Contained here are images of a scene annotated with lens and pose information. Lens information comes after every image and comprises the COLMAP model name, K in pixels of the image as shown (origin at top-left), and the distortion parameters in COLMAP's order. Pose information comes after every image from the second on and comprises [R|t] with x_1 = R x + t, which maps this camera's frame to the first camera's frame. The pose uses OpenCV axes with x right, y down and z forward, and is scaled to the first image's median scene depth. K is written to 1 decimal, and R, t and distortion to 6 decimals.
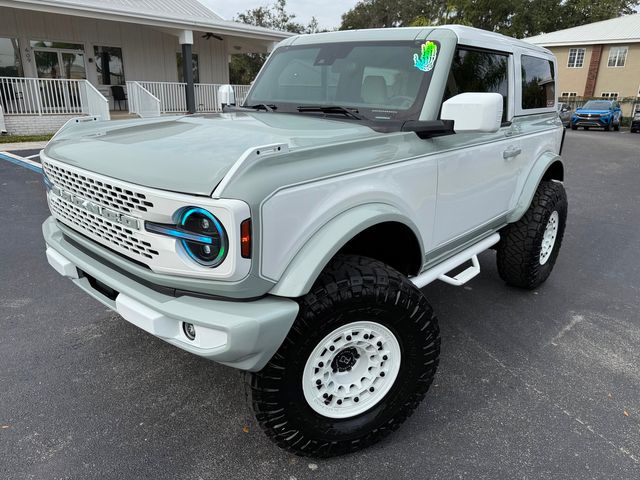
lens RADIAL K [[457.5, 0, 319.1], [0, 457.5, 237.5], [0, 0, 1]] dist [0.051446, -0.071014]
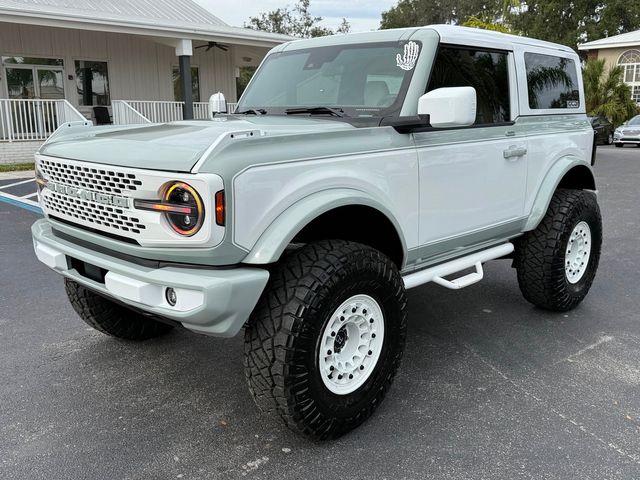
lens RADIAL K [[603.9, 0, 320.0], [0, 603.9, 240.0], [0, 0, 1]] dist [0.152845, -0.289425]
pose [[0.998179, -0.010937, -0.059321, 0.099155], [0.004946, 0.994953, -0.100217, 0.126979], [0.060118, 0.099741, 0.993196, -0.272076]]
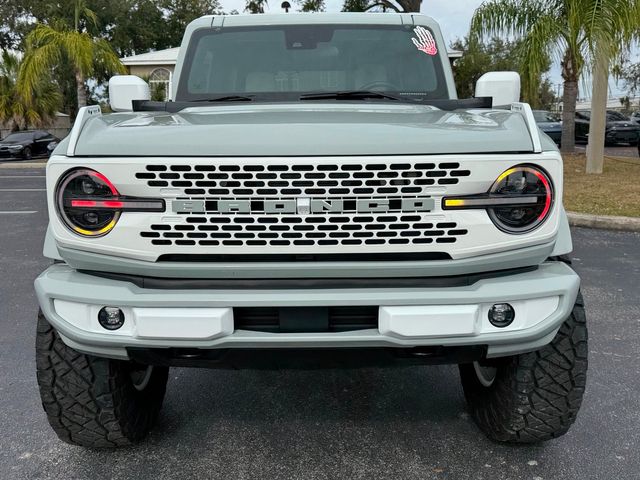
lens RADIAL K [[603.9, 0, 320.0], [0, 603.9, 240.0], [0, 0, 1]] dist [0.152845, -0.289425]
pose [[0.756725, -0.158060, 0.634338, -0.733086], [0.230624, 0.972490, -0.032801, 0.013862], [-0.611703, 0.171114, 0.772360, 0.170712]]
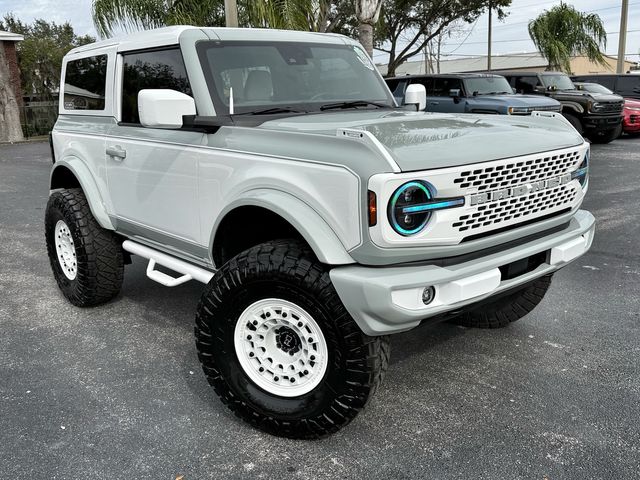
lens RADIAL K [[578.4, 0, 319.0], [0, 578.4, 236.8], [0, 0, 1]] dist [0.124957, -0.226619]
pose [[0.152869, -0.262227, 0.952821, -1.276247], [0.337010, 0.920191, 0.199177, -0.268740], [-0.929008, 0.290662, 0.229042, 0.781311]]
